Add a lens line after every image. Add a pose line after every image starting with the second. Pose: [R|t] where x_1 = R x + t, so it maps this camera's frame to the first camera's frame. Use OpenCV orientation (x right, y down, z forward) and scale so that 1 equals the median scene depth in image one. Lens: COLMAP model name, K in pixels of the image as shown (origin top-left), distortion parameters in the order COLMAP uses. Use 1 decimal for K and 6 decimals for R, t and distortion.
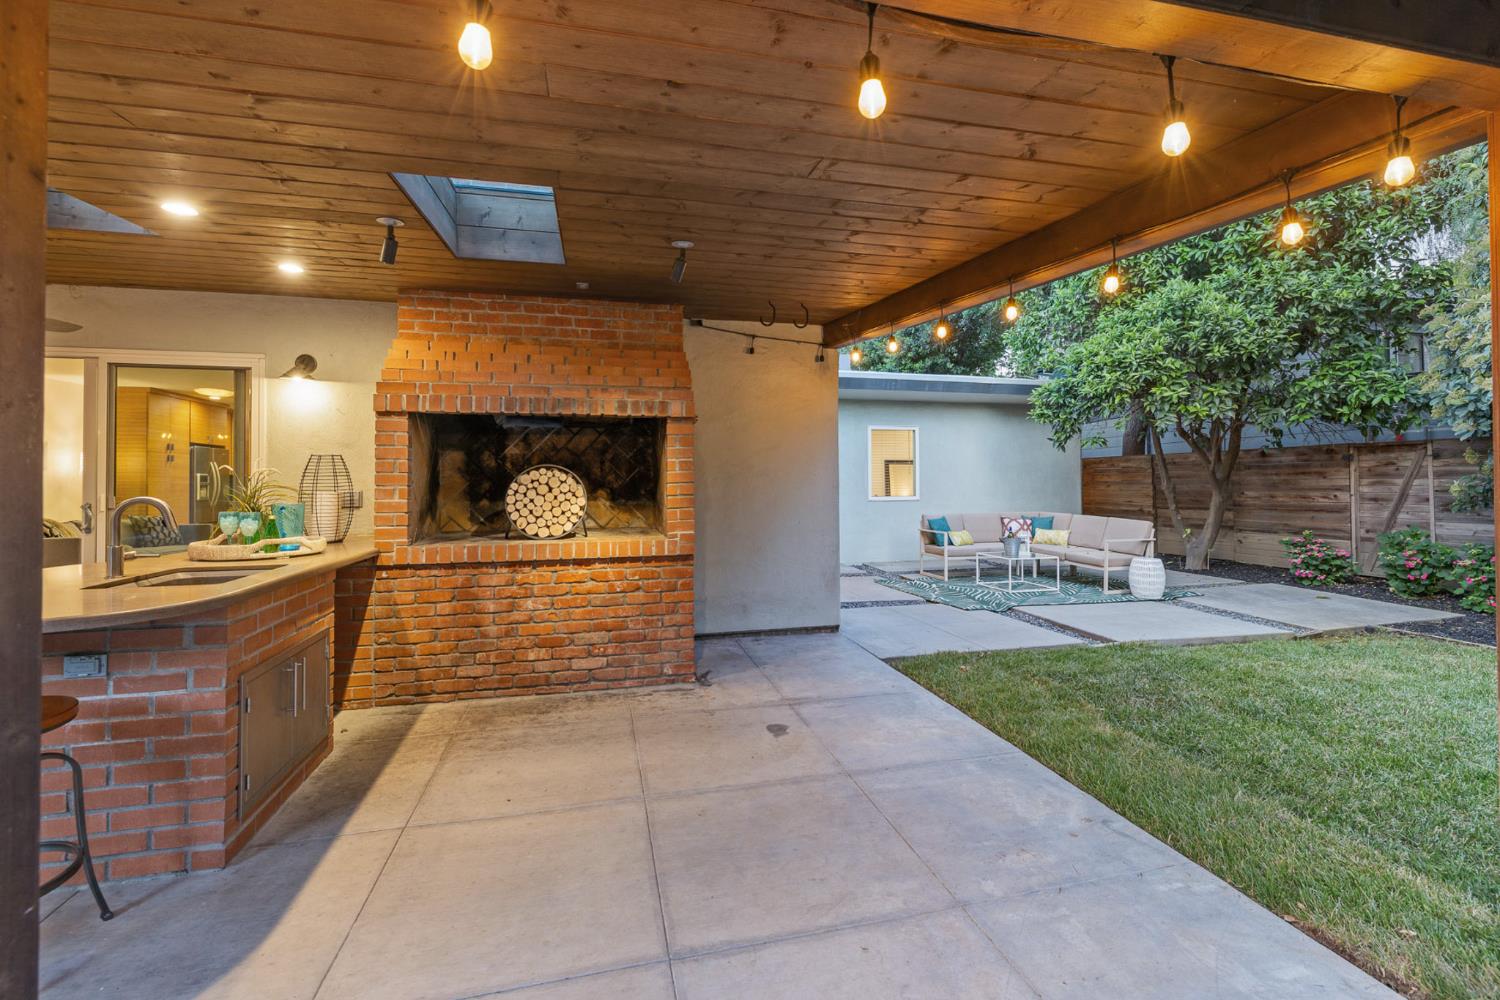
lens RADIAL K [[639.6, 0, 752.7], [0, 639.6, 474.9], [0, 0, 1]] dist [-0.002879, -0.000255]
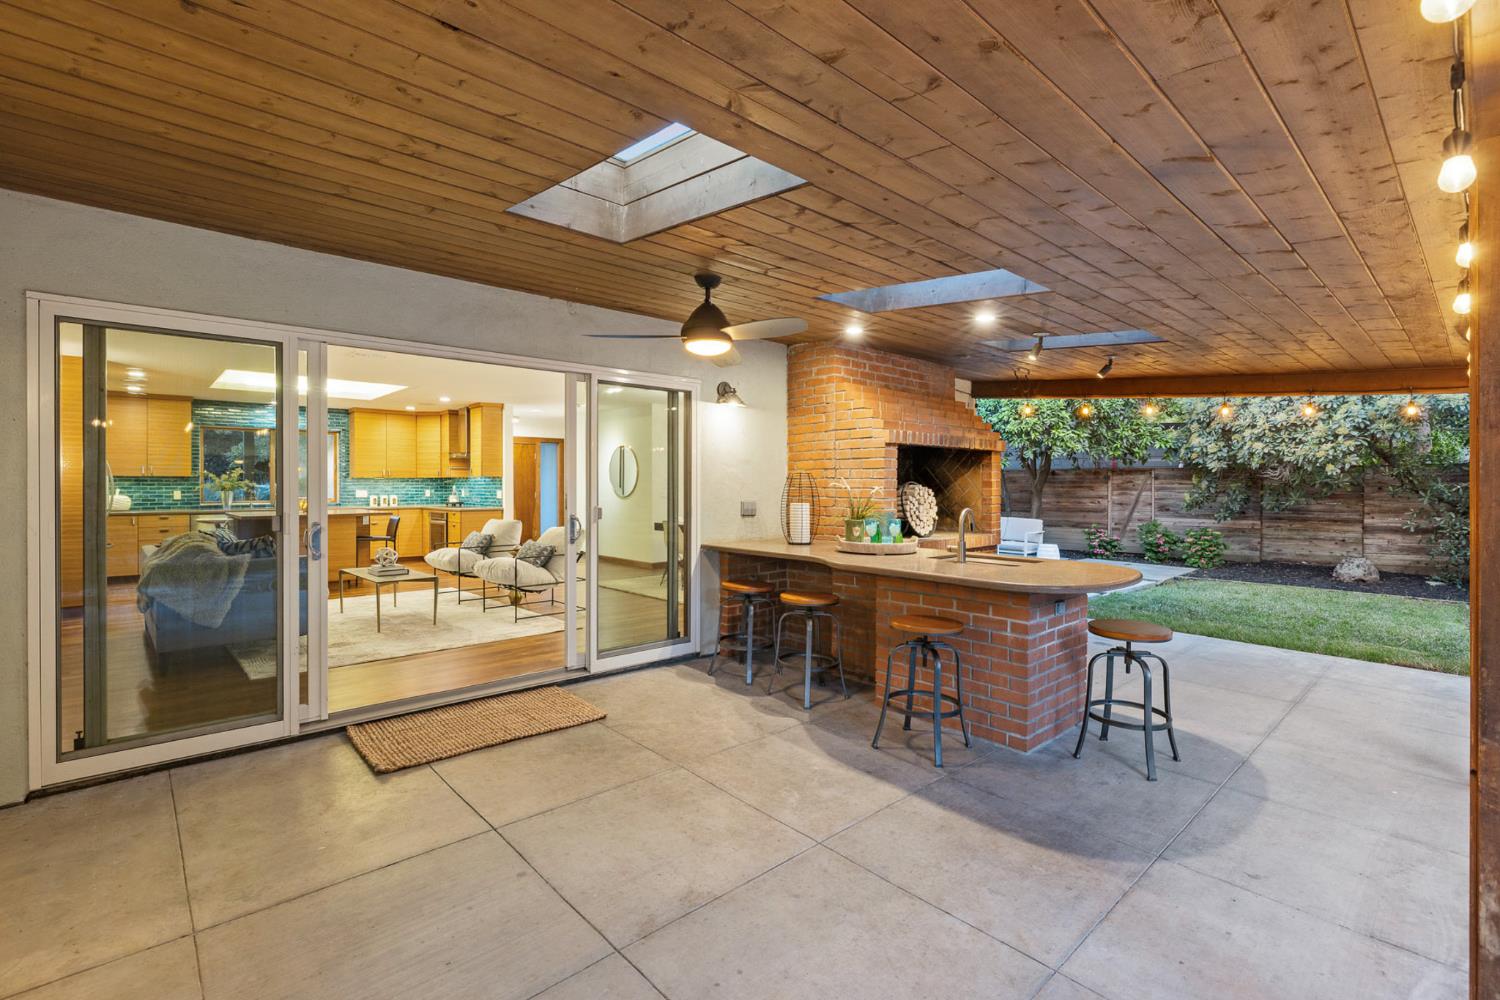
lens RADIAL K [[680.4, 0, 747.2], [0, 680.4, 491.6], [0, 0, 1]] dist [-0.001741, 0.000092]
pose [[0.877198, 0.004868, 0.480104, -1.185627], [-0.015072, 0.999735, 0.017402, -0.013984], [-0.479892, -0.022501, 0.877039, -0.080557]]
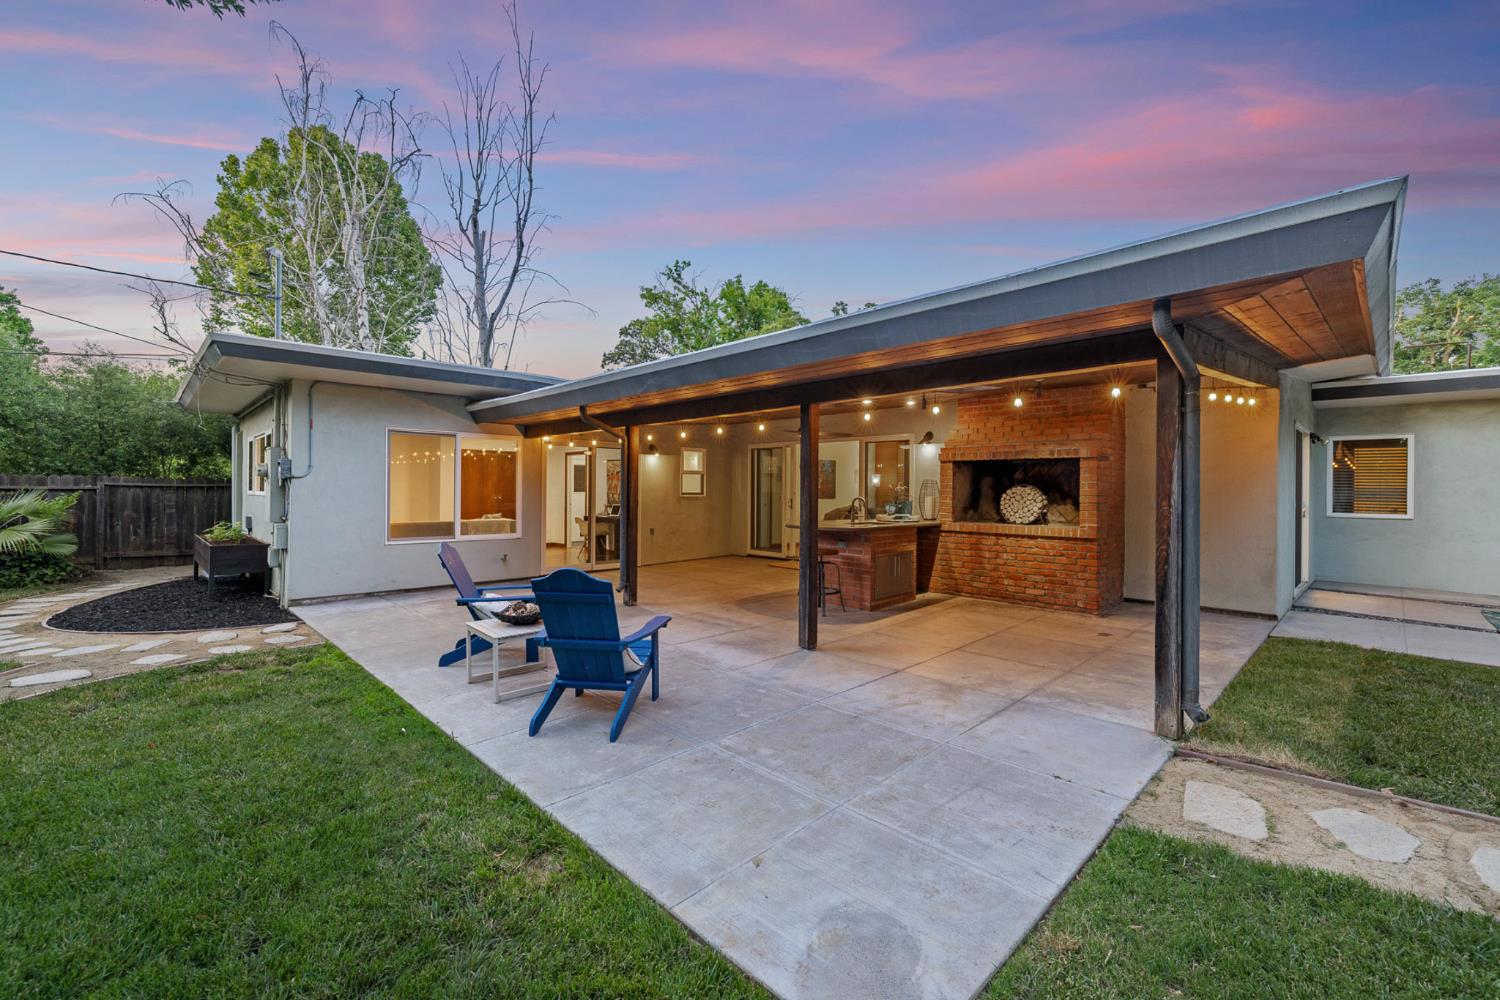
lens RADIAL K [[639.6, 0, 744.6], [0, 639.6, 484.2], [0, 0, 1]] dist [-0.002879, -0.000255]
pose [[0.501133, 0.005076, -0.865355, 0.784900], [-0.000178, 0.999983, 0.005763, -0.024575], [0.865370, -0.002734, 0.501126, -0.558765]]
